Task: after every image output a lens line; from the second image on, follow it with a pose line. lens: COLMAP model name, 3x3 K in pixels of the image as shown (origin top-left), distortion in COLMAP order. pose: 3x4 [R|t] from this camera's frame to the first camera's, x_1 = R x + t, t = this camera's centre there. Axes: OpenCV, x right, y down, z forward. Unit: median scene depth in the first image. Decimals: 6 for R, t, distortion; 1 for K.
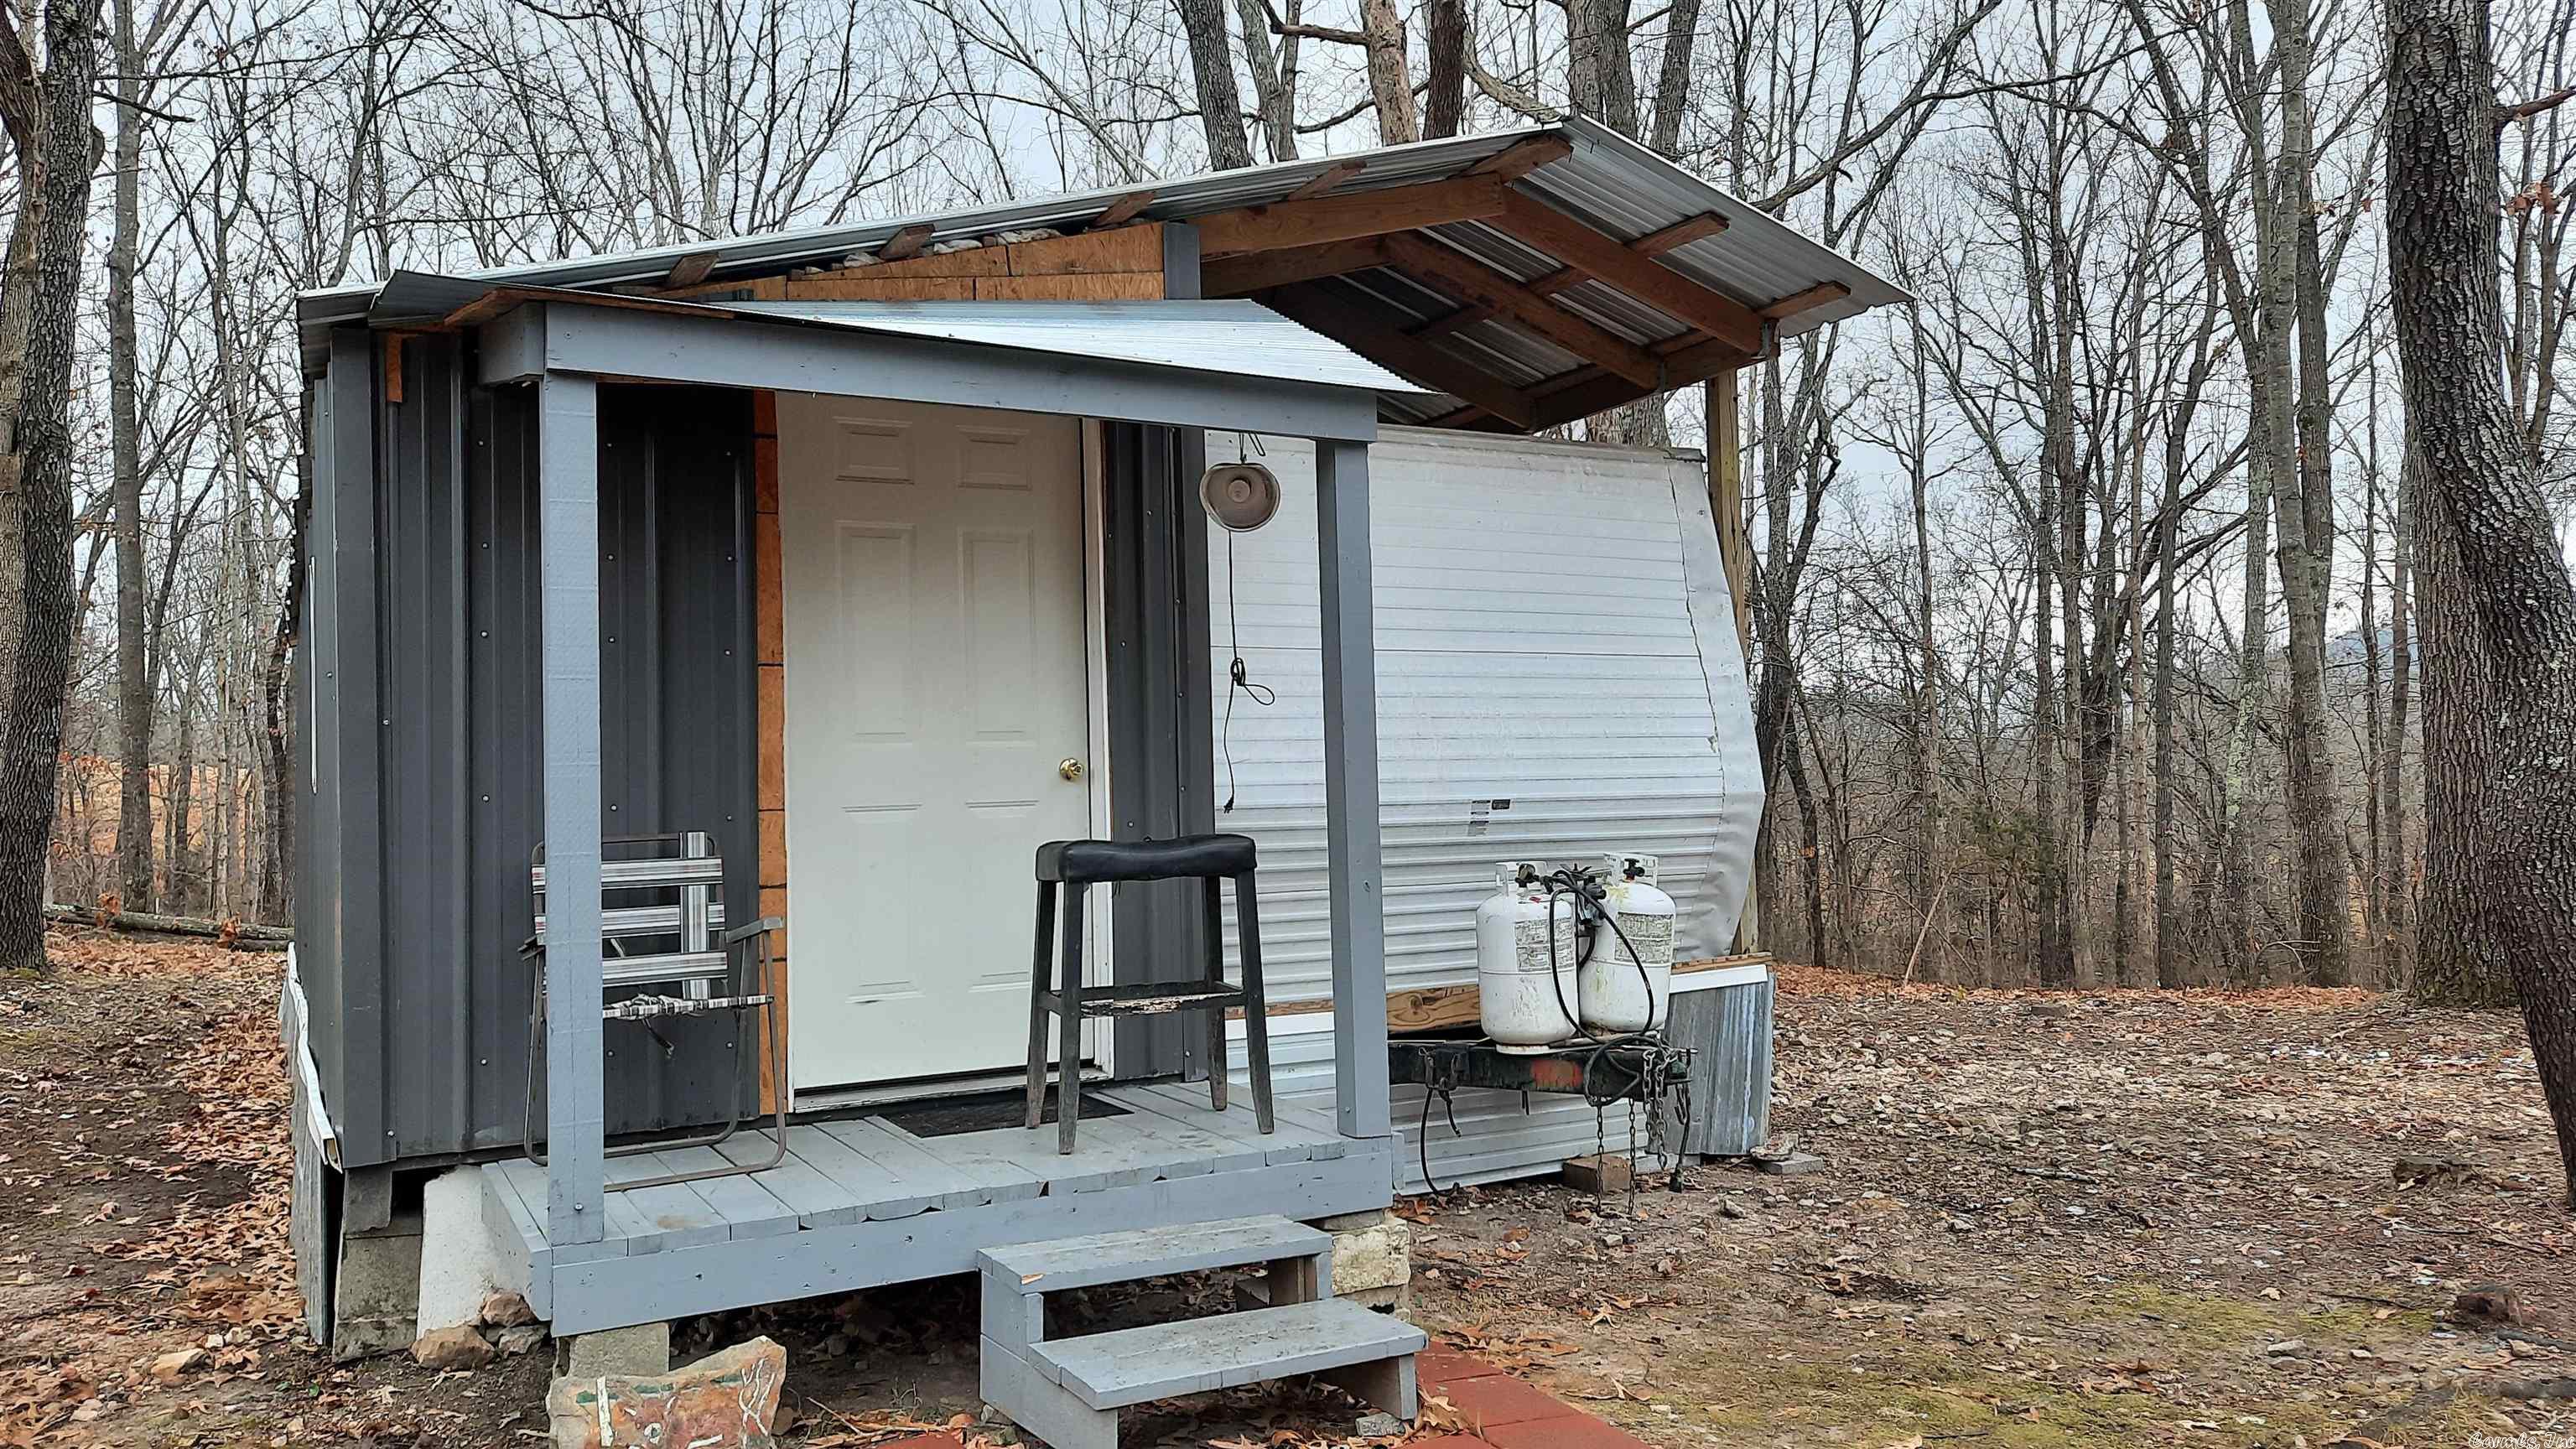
lens RADIAL K [[1805.6, 0, 1288.0], [0, 1805.6, 724.5], [0, 0, 1]] dist [0.052560, -0.044414]
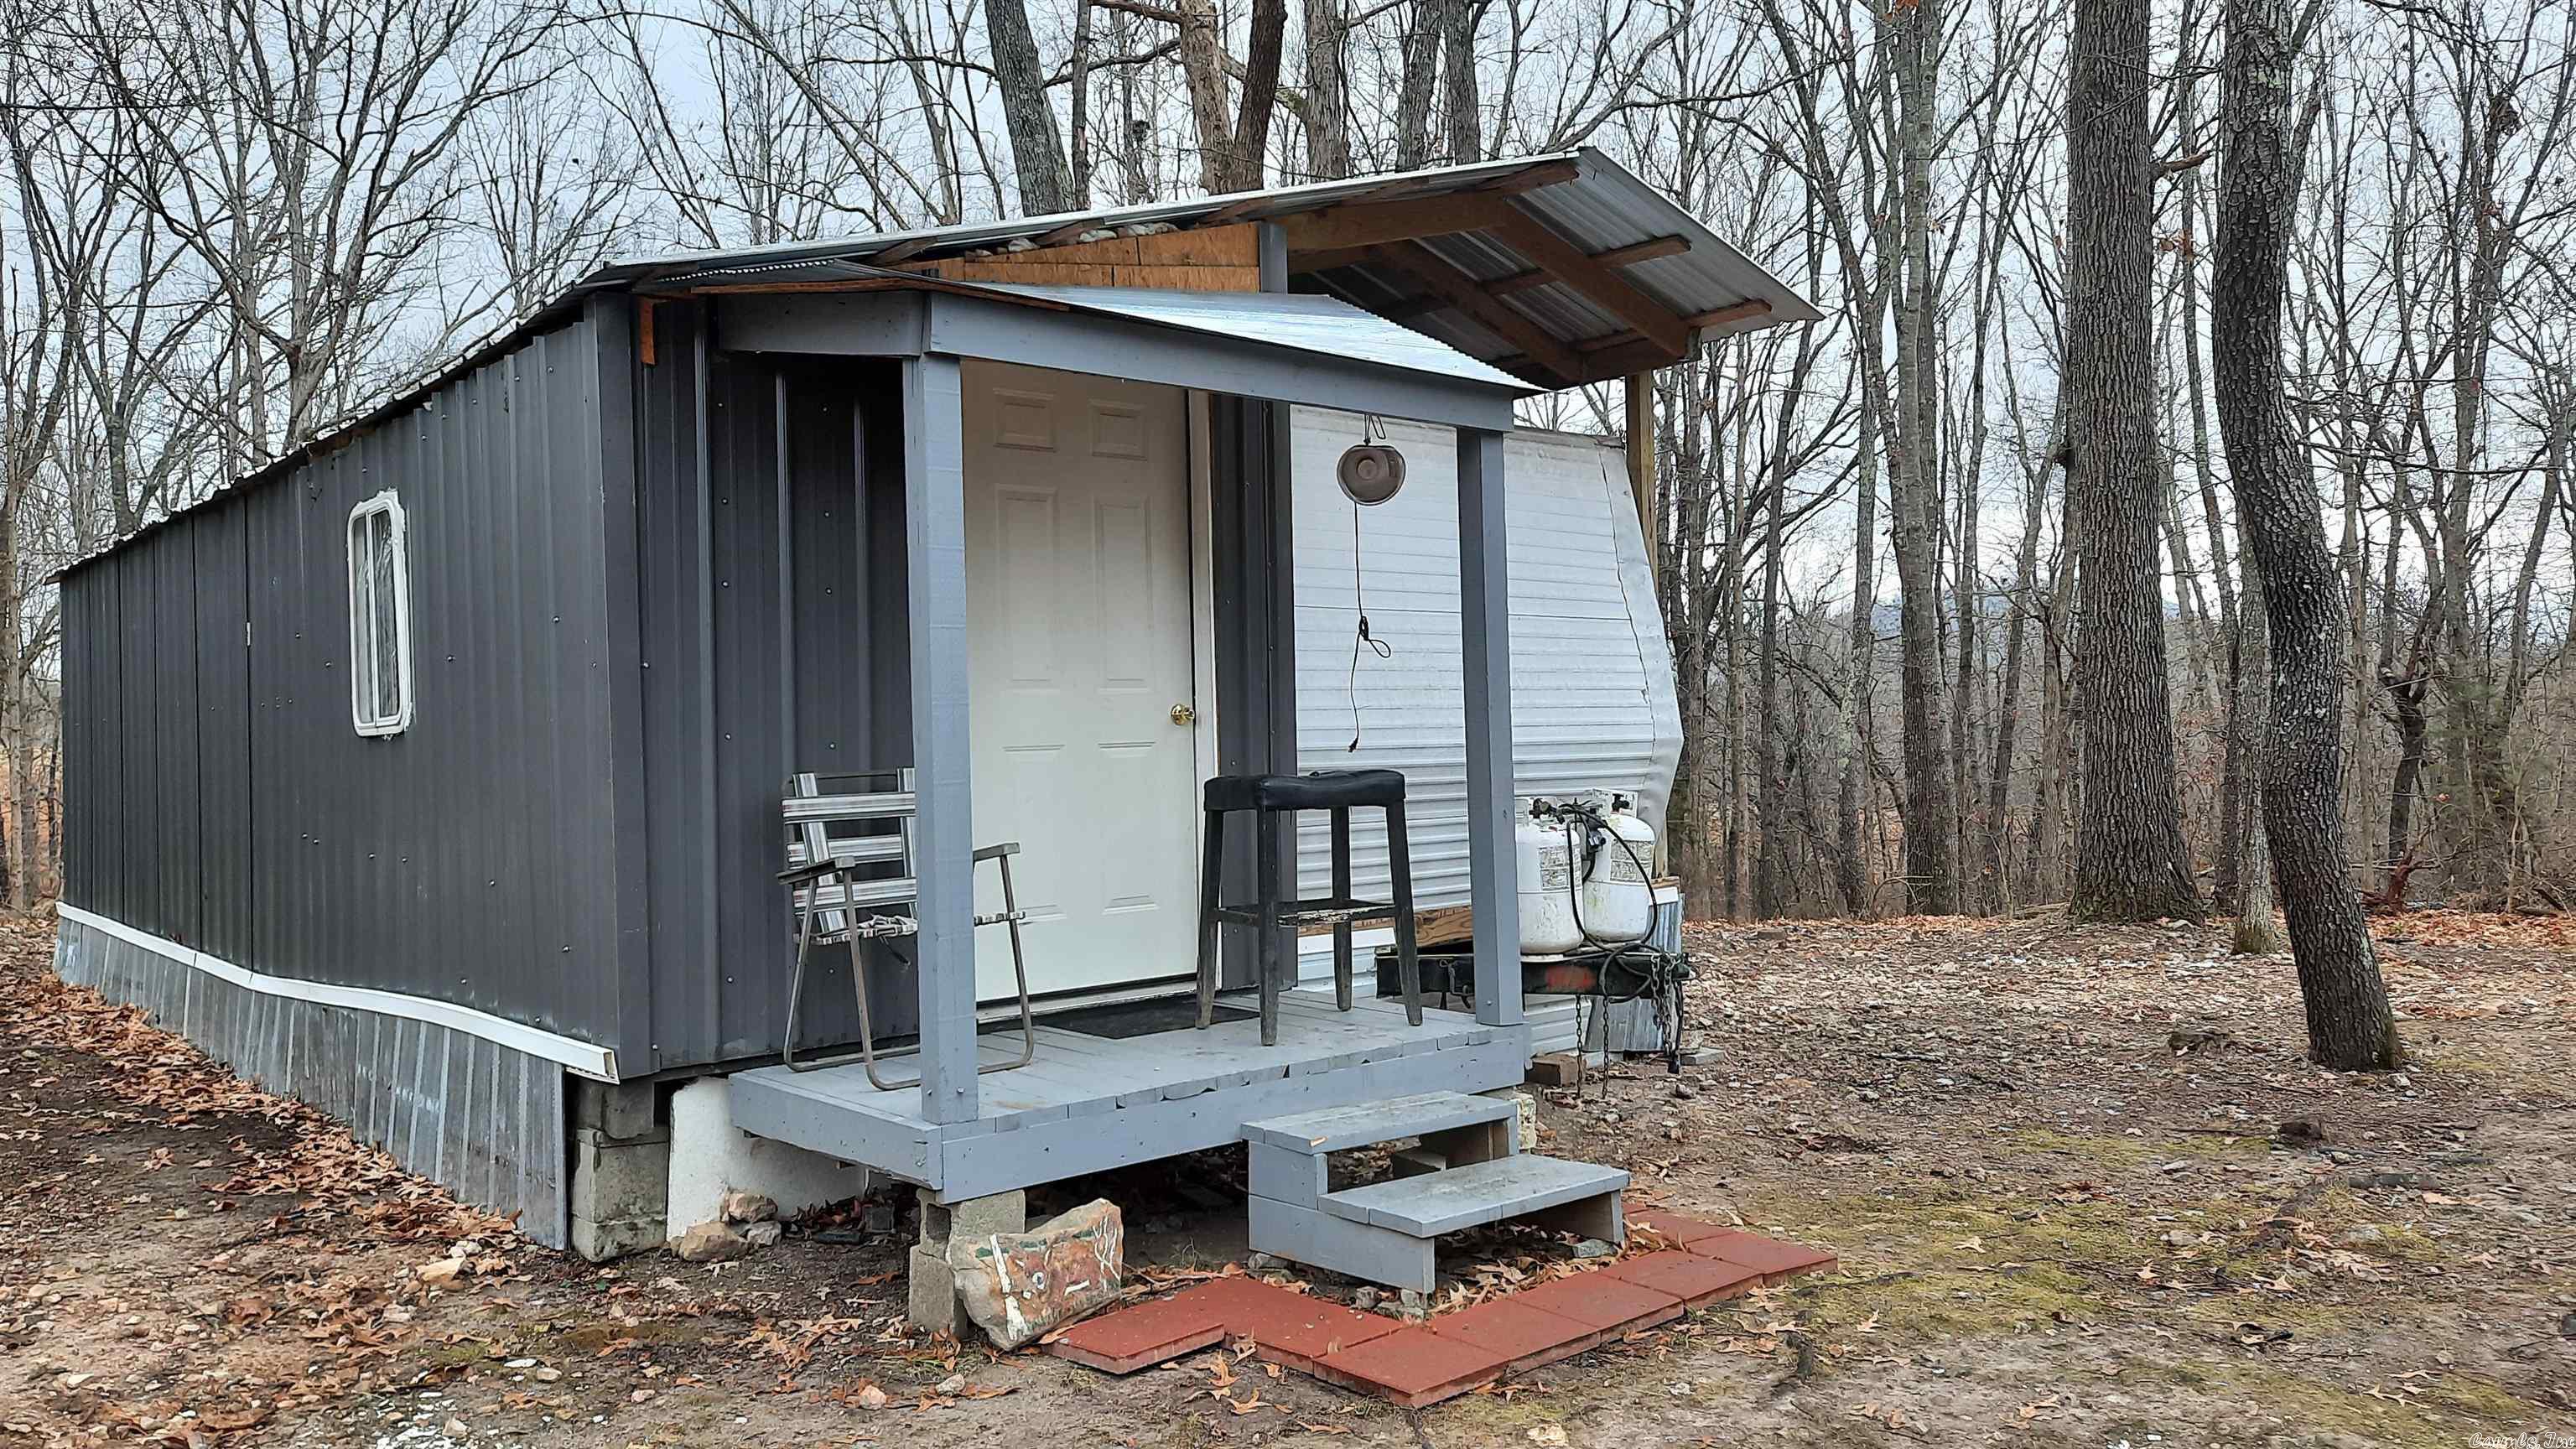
lens RADIAL K [[1805.6, 0, 1288.0], [0, 1805.6, 724.5], [0, 0, 1]] dist [0.052560, -0.044414]
pose [[0.978139, 0.002791, 0.207932, -0.286728], [-0.007757, 0.999704, 0.023068, 0.005213], [-0.207806, -0.024177, 0.977871, -0.099158]]
